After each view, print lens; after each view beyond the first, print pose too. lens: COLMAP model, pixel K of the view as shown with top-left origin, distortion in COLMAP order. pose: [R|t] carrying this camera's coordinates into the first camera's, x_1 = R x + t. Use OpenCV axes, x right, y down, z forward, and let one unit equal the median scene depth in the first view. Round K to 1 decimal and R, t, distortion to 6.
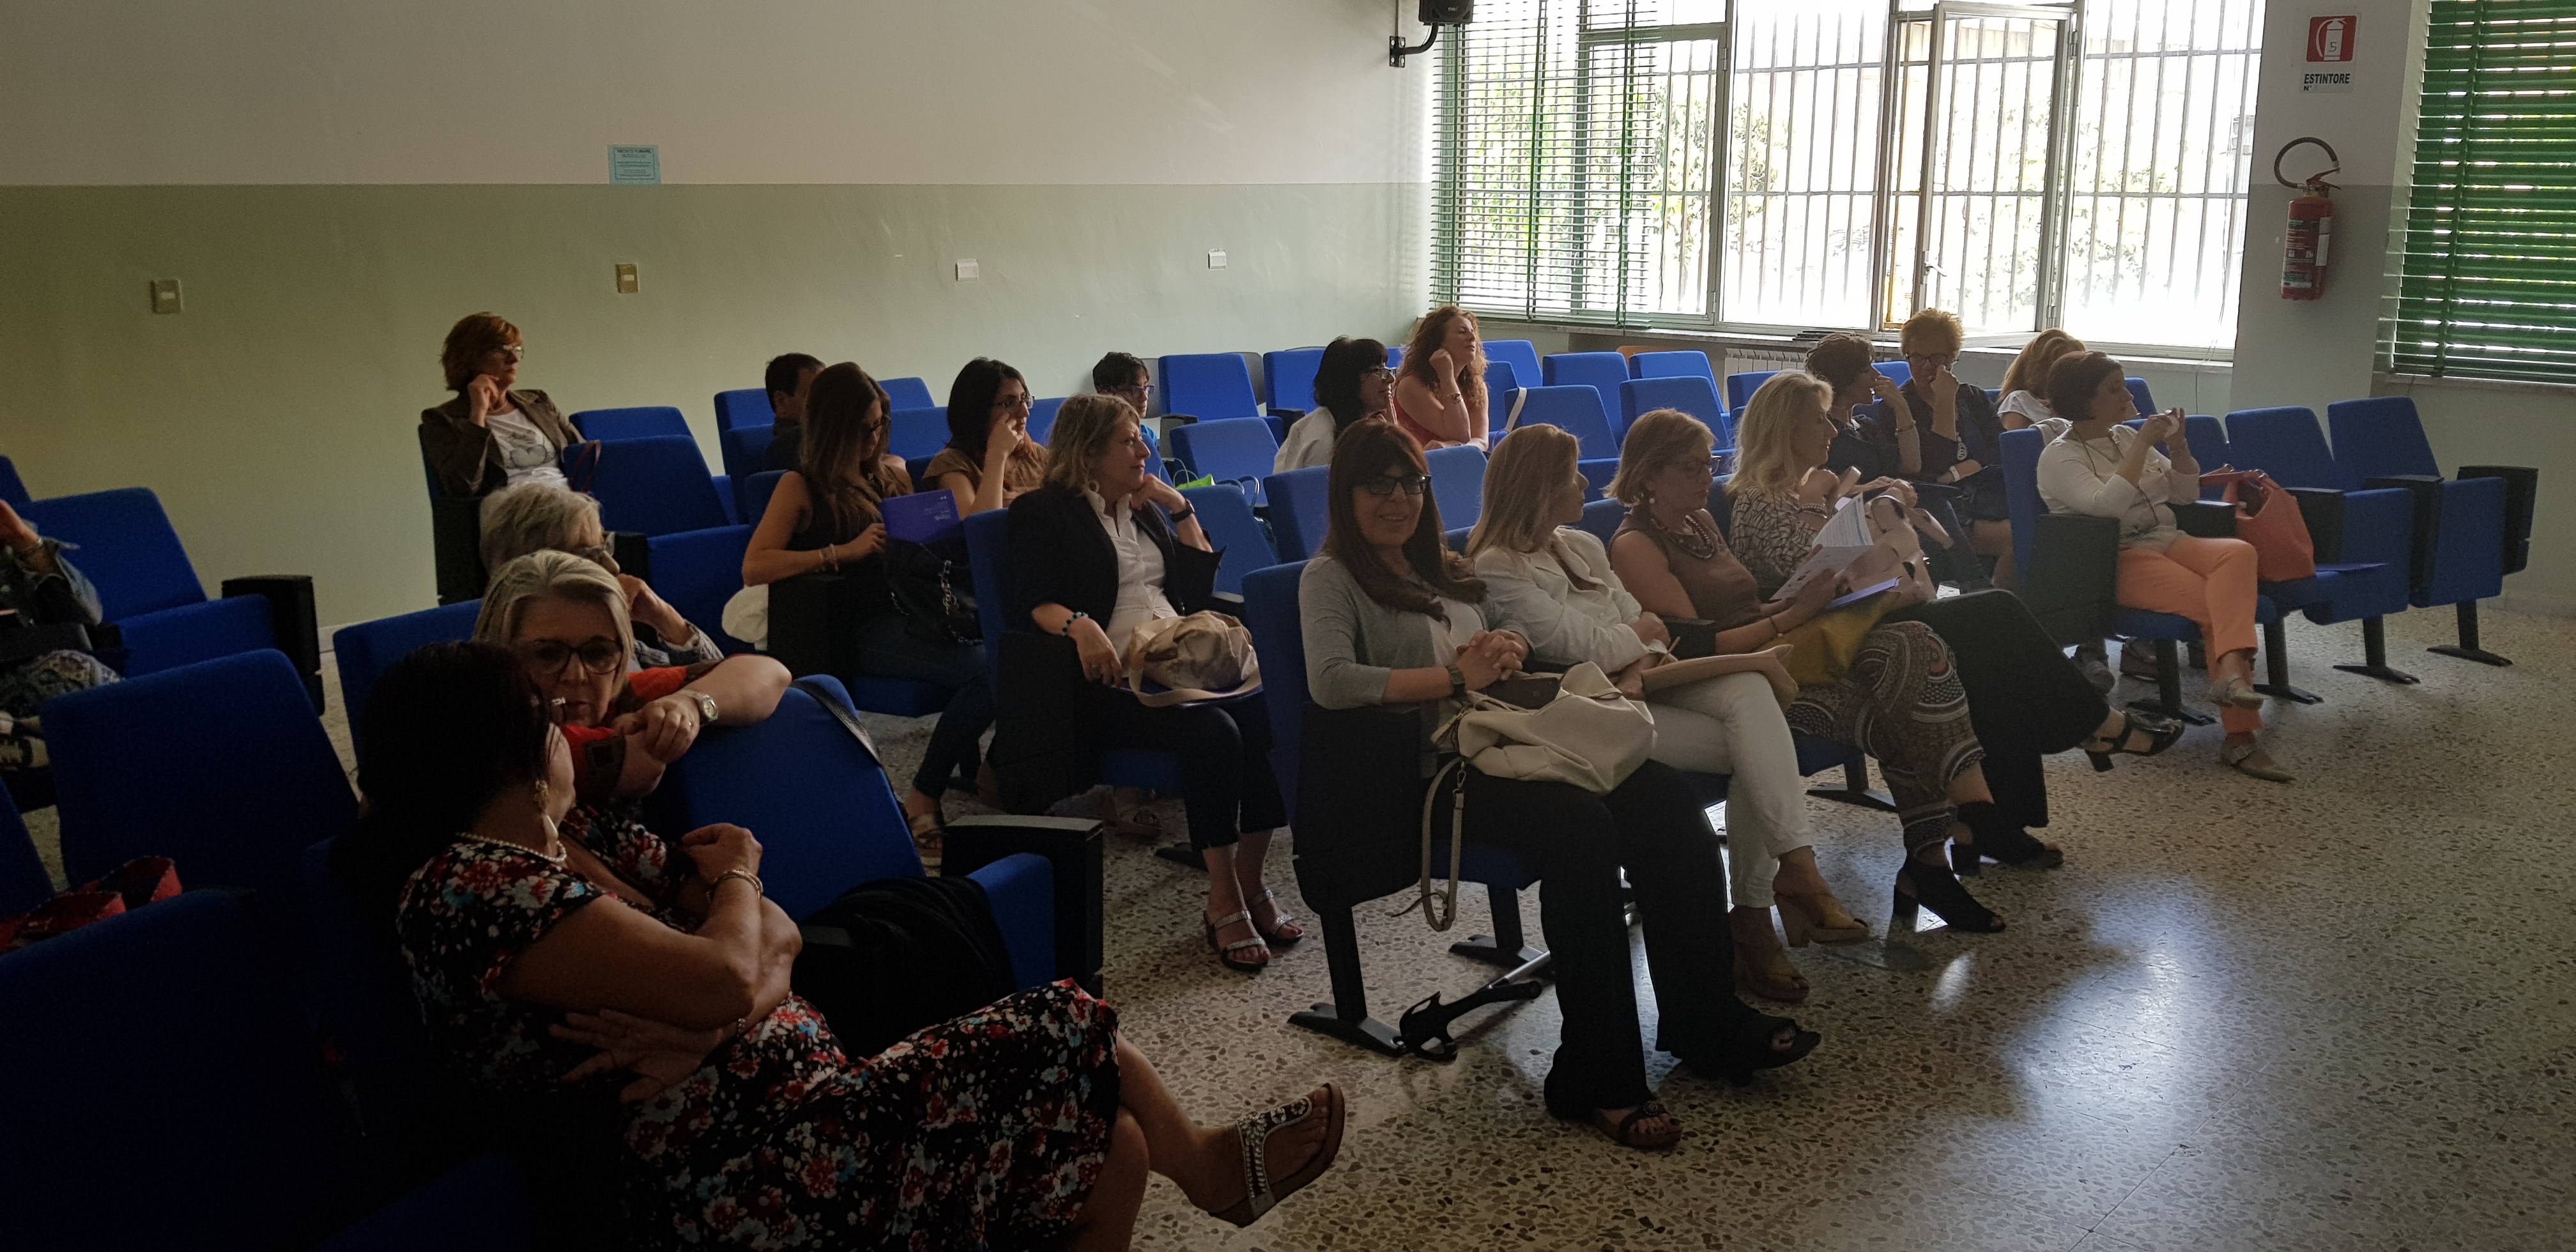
lens RADIAL K [[2020.0, 0, 1308.3], [0, 2020.0, 626.7], [0, 0, 1]] dist [0.052870, -0.097057]
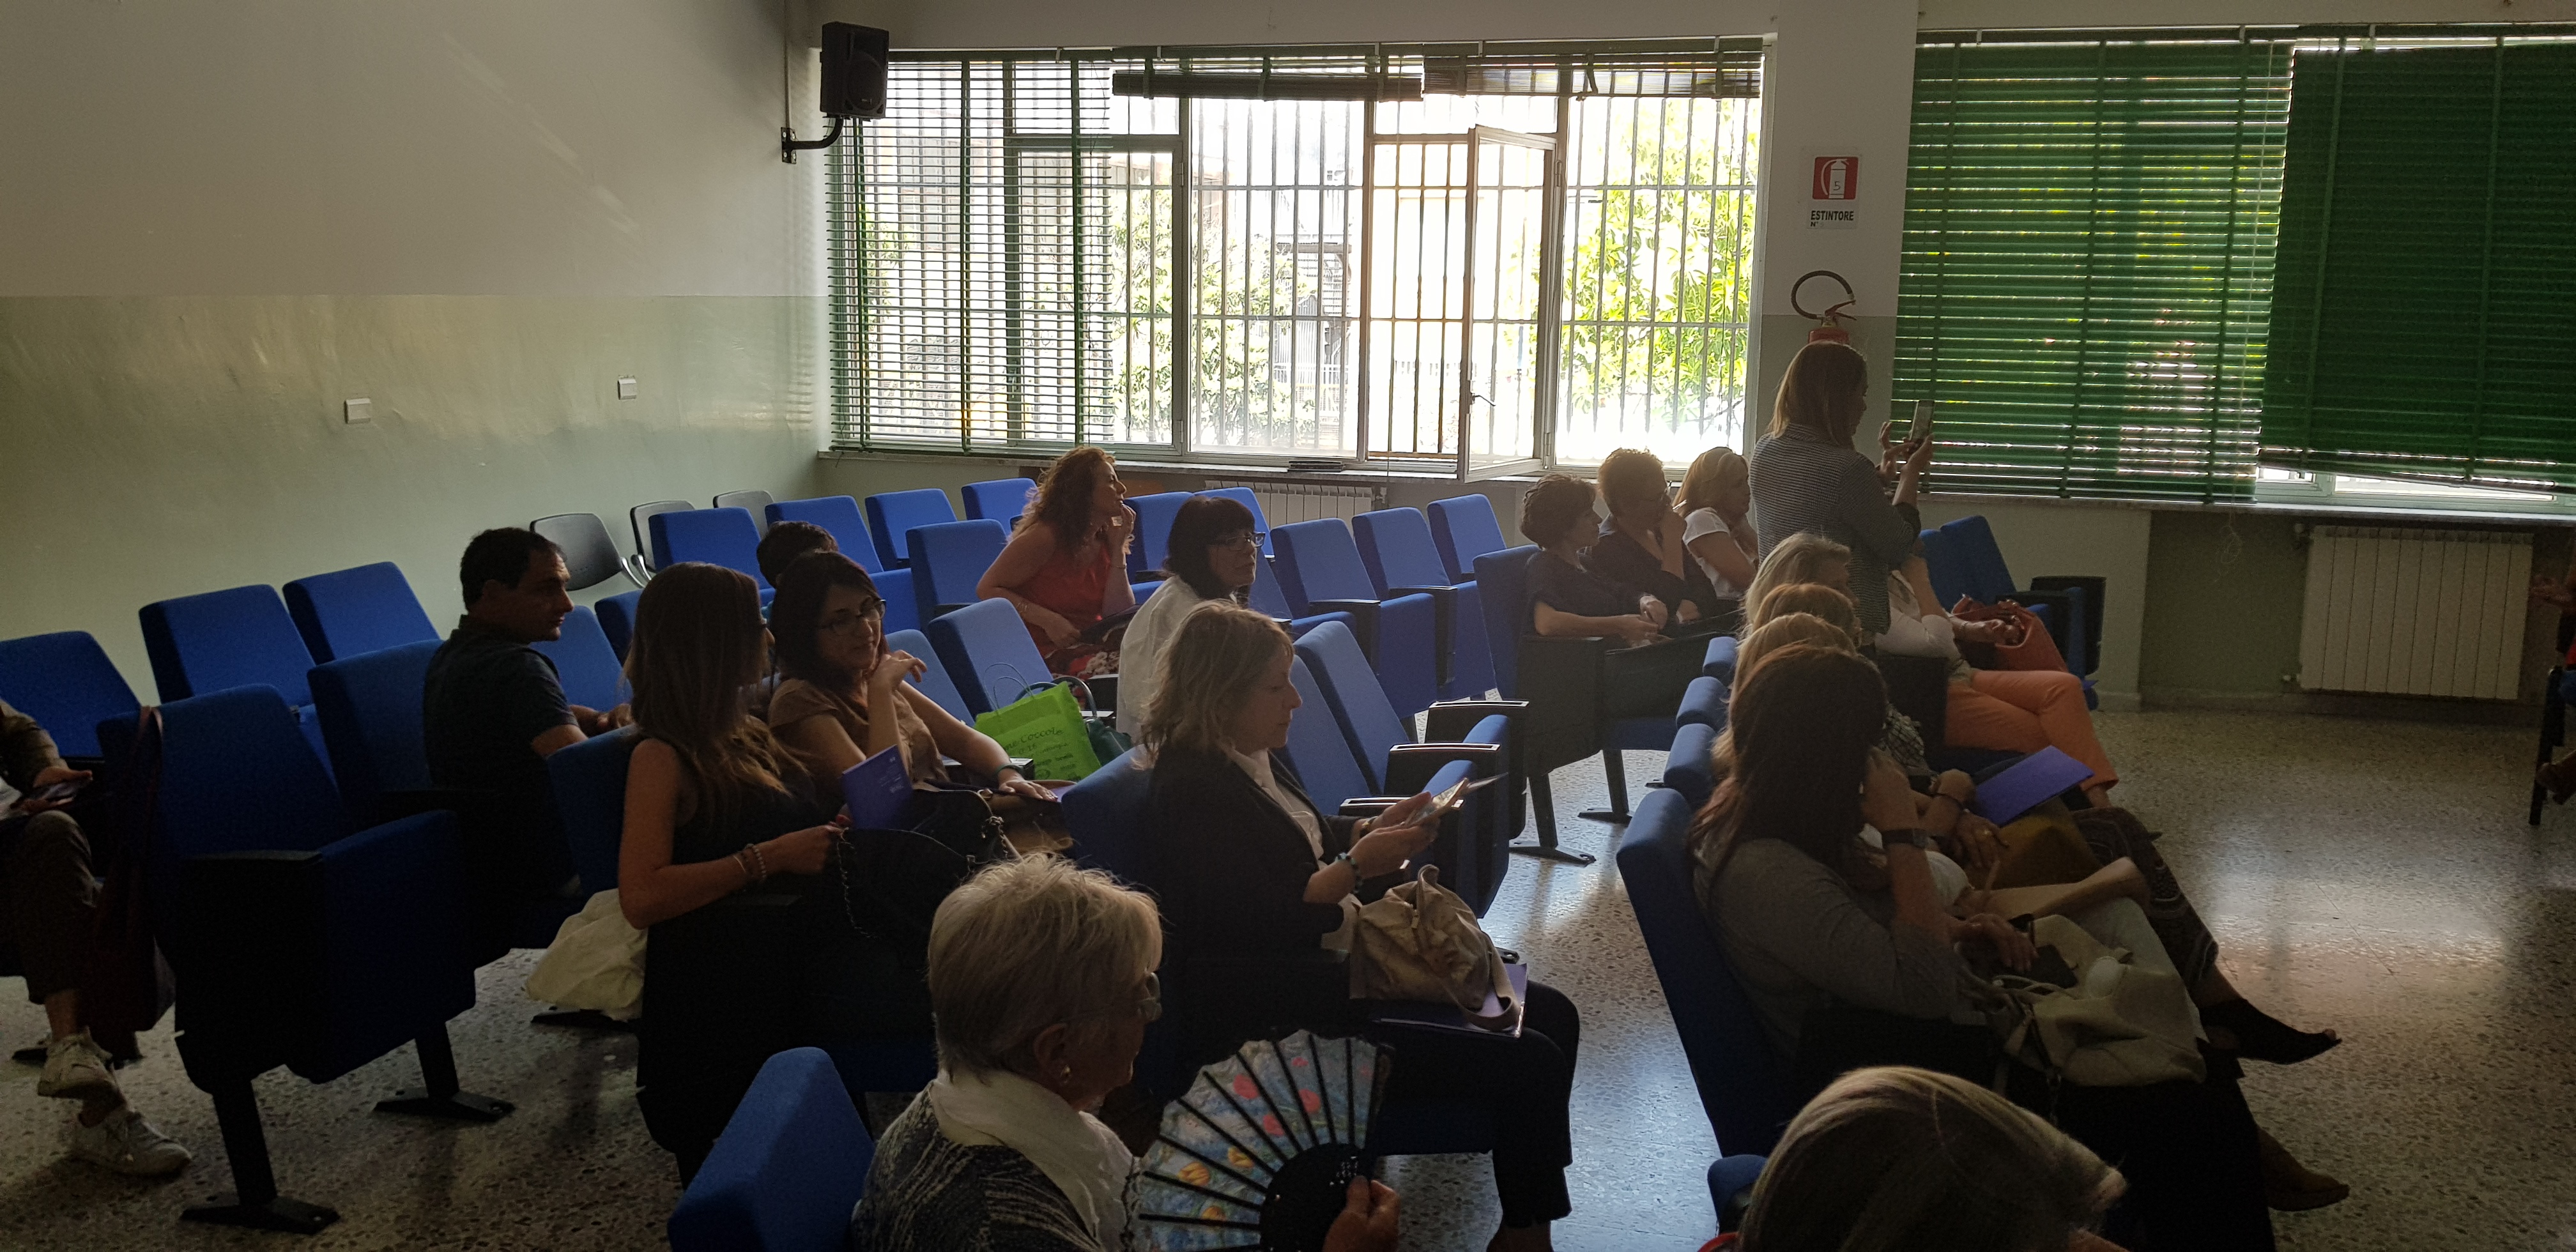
lens RADIAL K [[2019.6, 0, 1293.2], [0, 2019.6, 609.6], [0, 0, 1]] dist [0.073065, -0.115588]
pose [[0.881164, -0.059270, 0.469081, -0.194276], [0.087831, 0.995363, -0.039223, -0.038693], [-0.464581, 0.075762, 0.882284, 0.168547]]
